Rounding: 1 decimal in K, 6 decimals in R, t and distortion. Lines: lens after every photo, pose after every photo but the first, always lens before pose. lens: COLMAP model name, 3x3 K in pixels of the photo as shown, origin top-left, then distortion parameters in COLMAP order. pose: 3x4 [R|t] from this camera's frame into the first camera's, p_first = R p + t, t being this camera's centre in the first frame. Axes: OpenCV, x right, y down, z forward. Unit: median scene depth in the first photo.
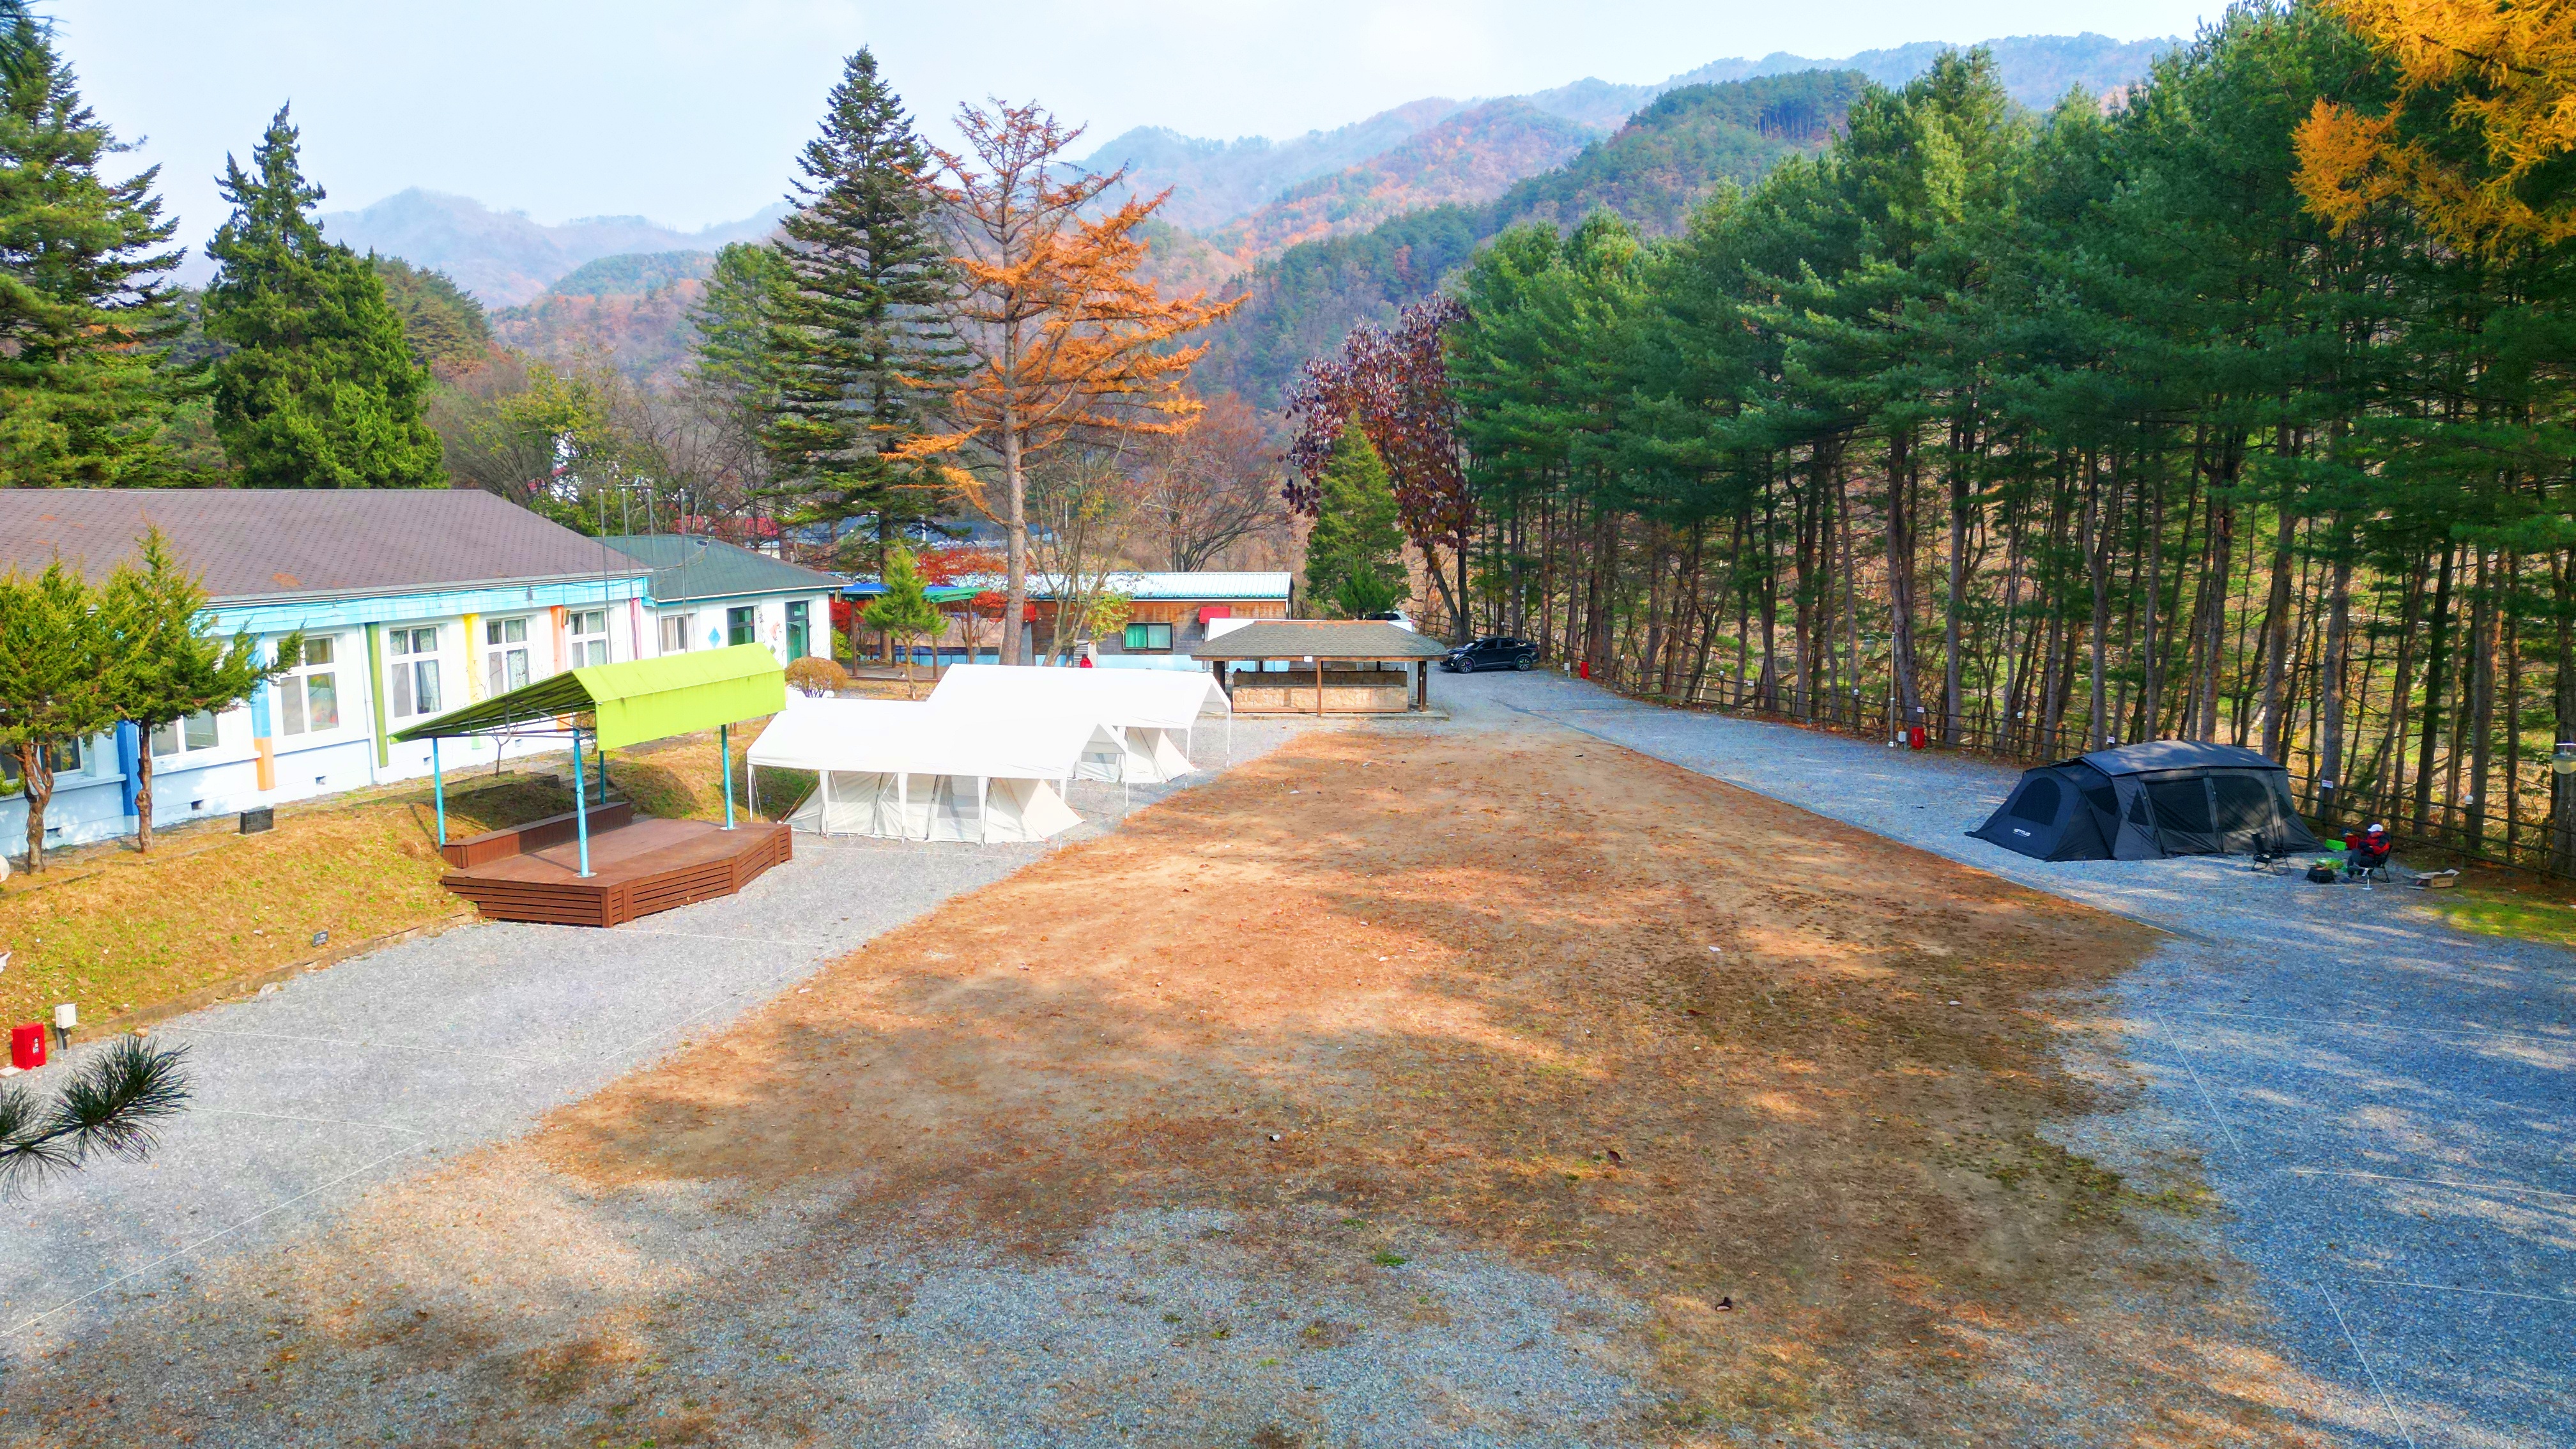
lens RADIAL K [[1792.5, 0, 1292.9], [0, 1792.5, 713.1], [0, 0, 1]] dist [0.081947, -0.069152]
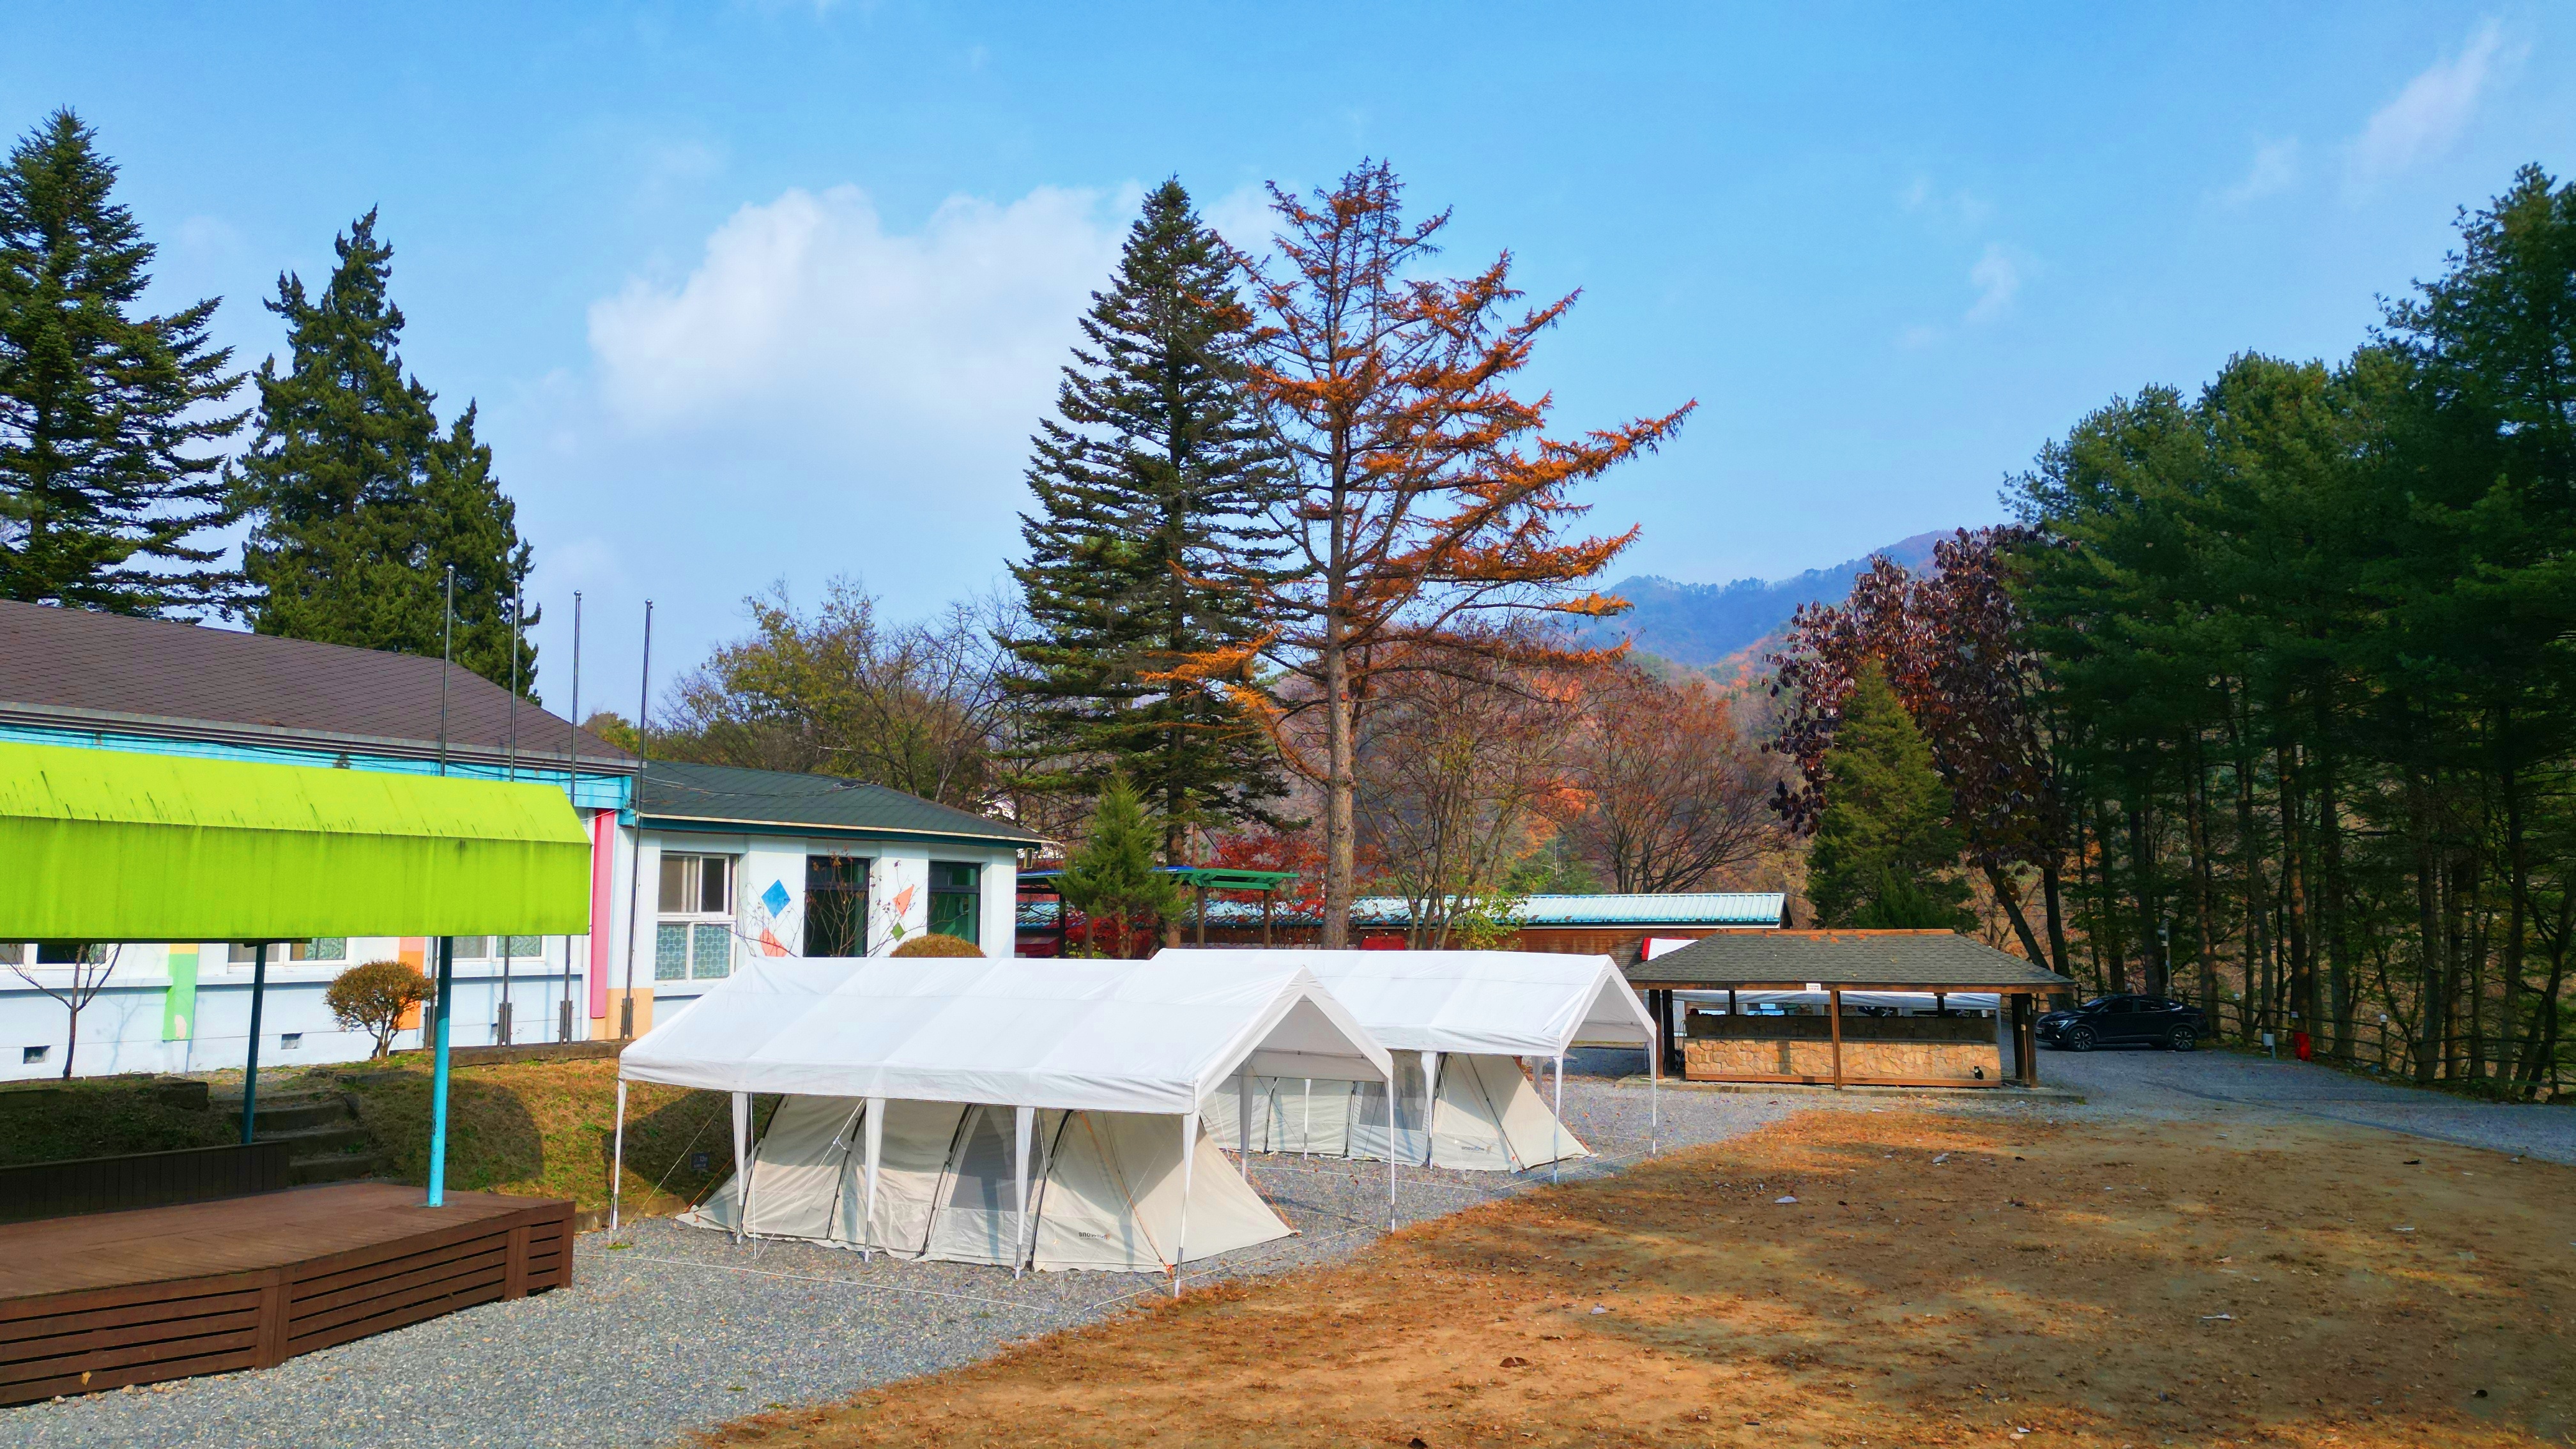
lens RADIAL K [[1792.5, 0, 1292.9], [0, 1792.5, 713.1], [0, 0, 1]] dist [0.081947, -0.069152]
pose [[0.962998, -0.034555, -0.267285, 0.006840], [-0.031338, 0.970662, -0.238397, 0.034196], [0.267682, 0.237952, 0.933662, 0.448620]]
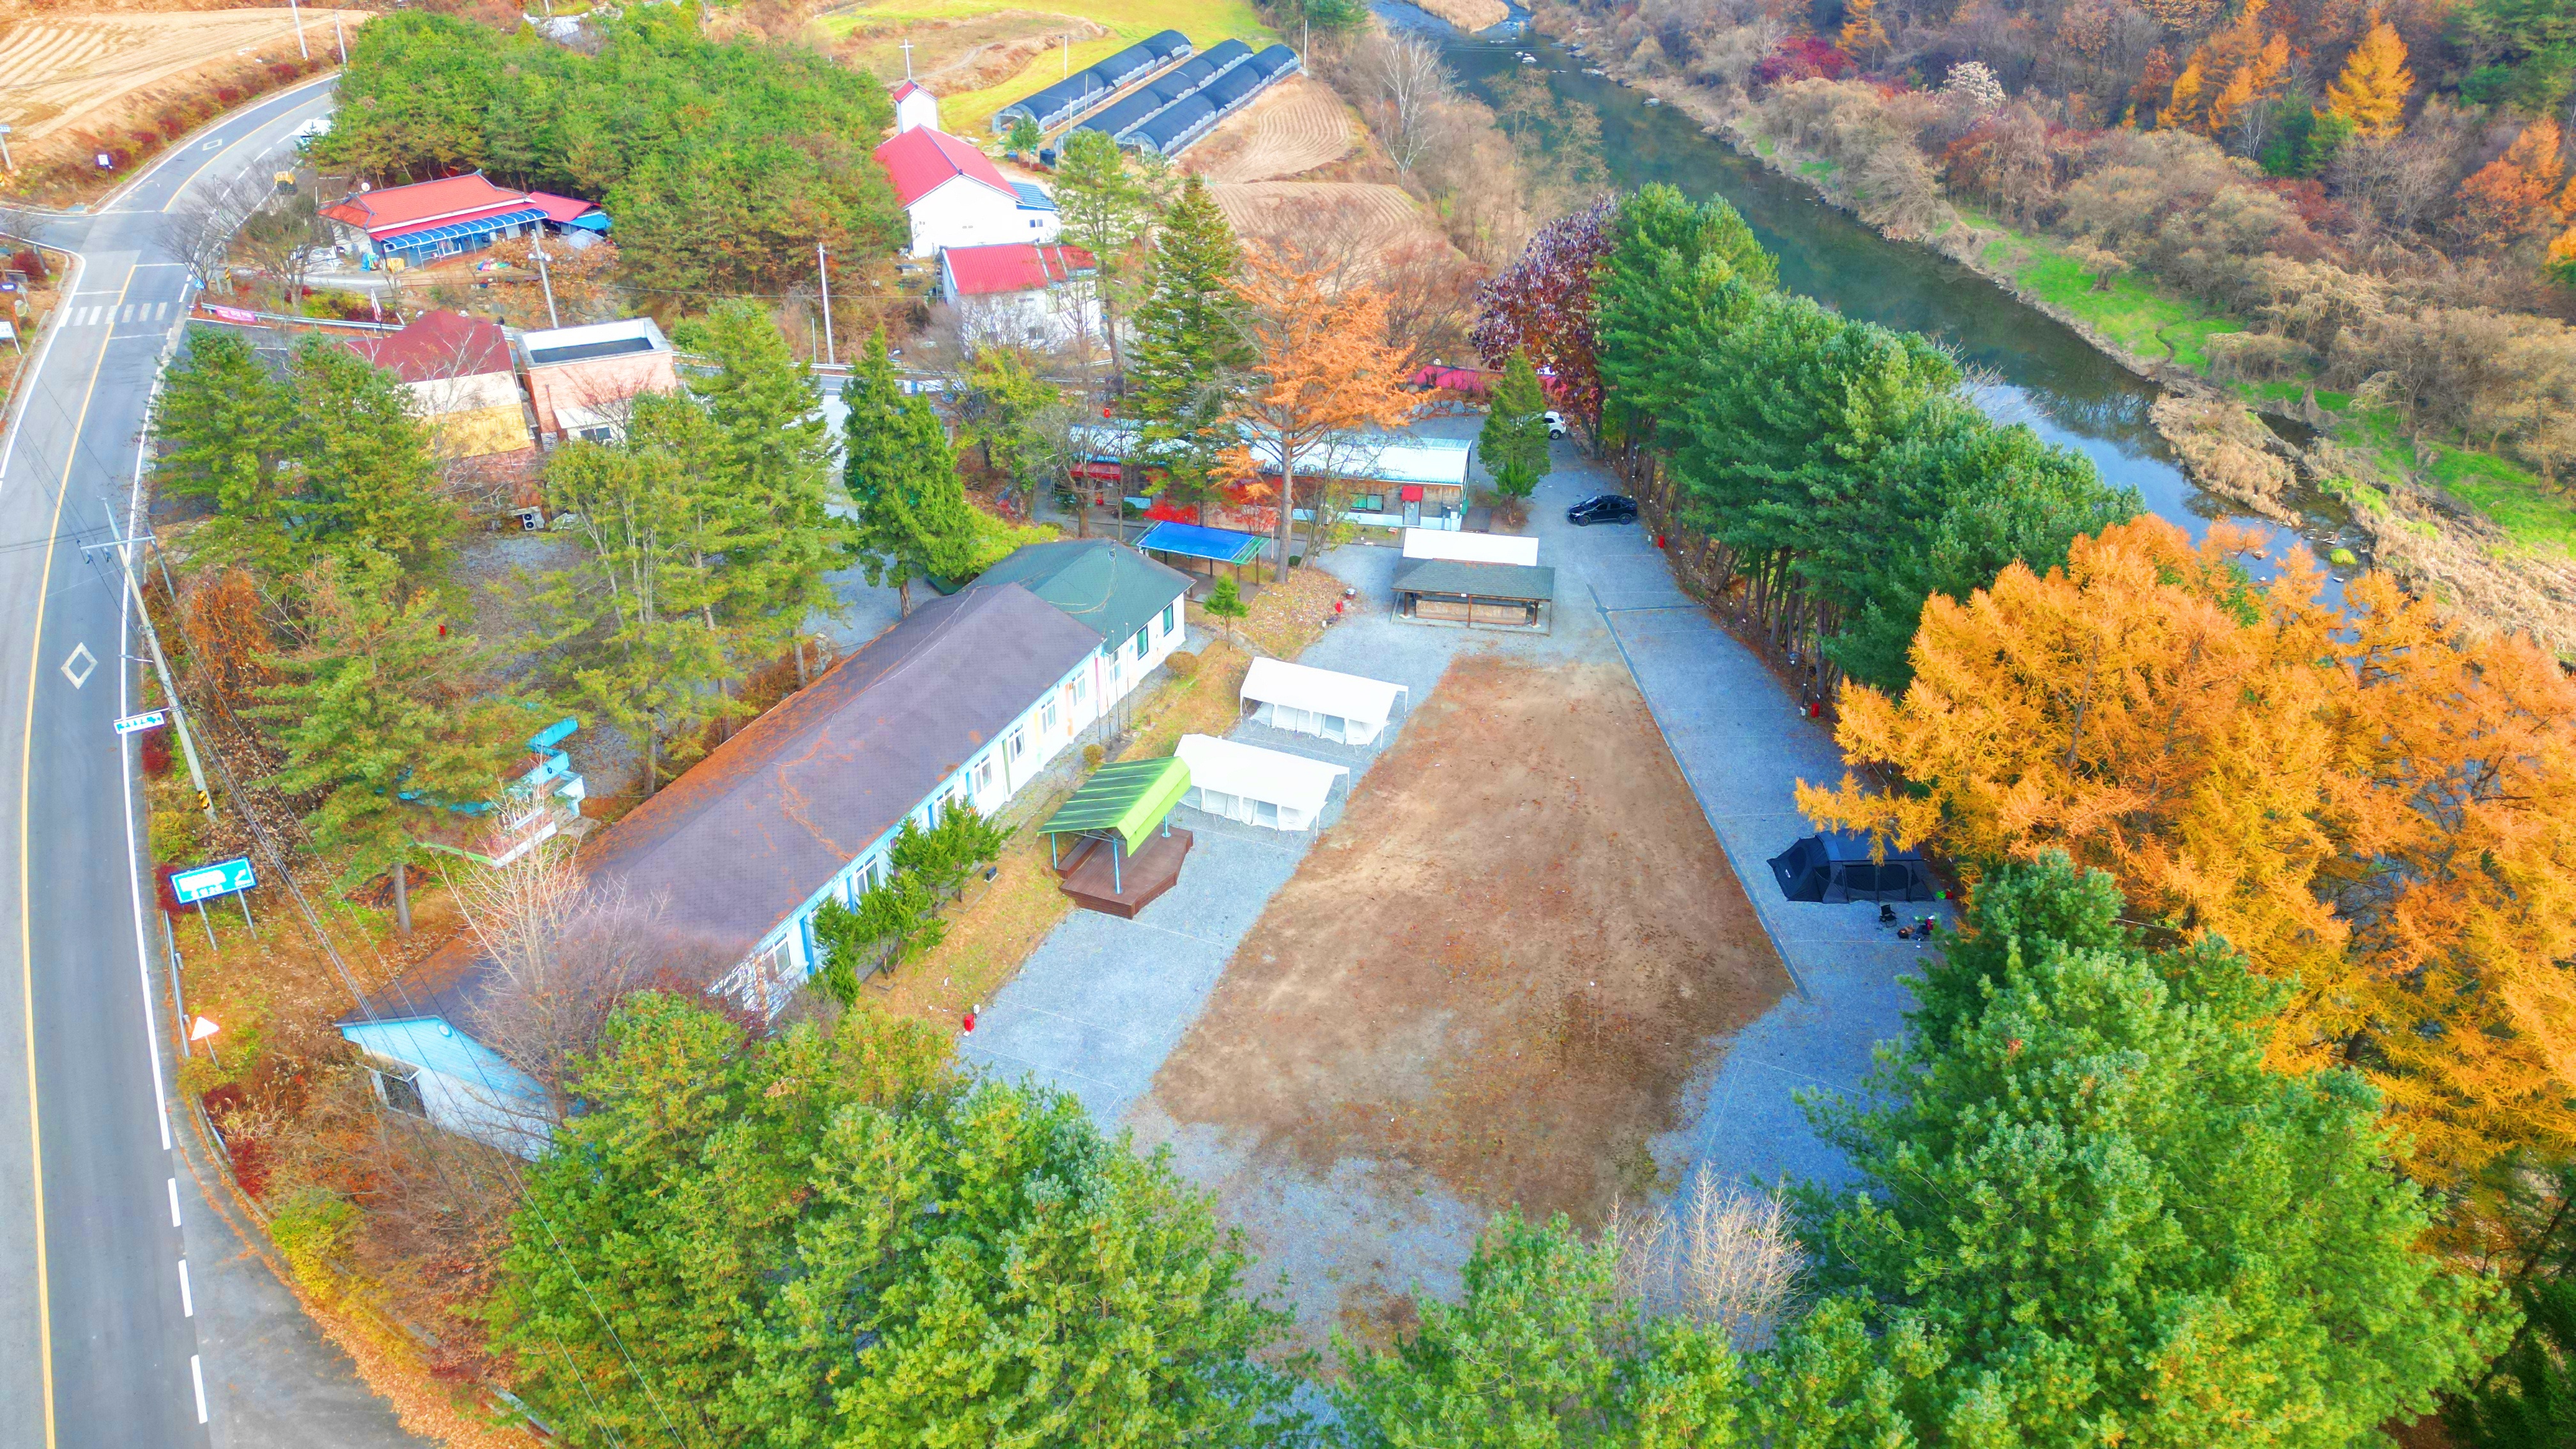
lens RADIAL K [[1792.5, 0, 1292.9], [0, 1792.5, 713.1], [0, 0, 1]] dist [0.081947, -0.069152]
pose [[0.991821, 0.069286, -0.107194, 0.042848], [-0.022686, 0.922160, 0.386144, -0.656652], [0.125604, -0.380554, 0.916189, -0.647940]]
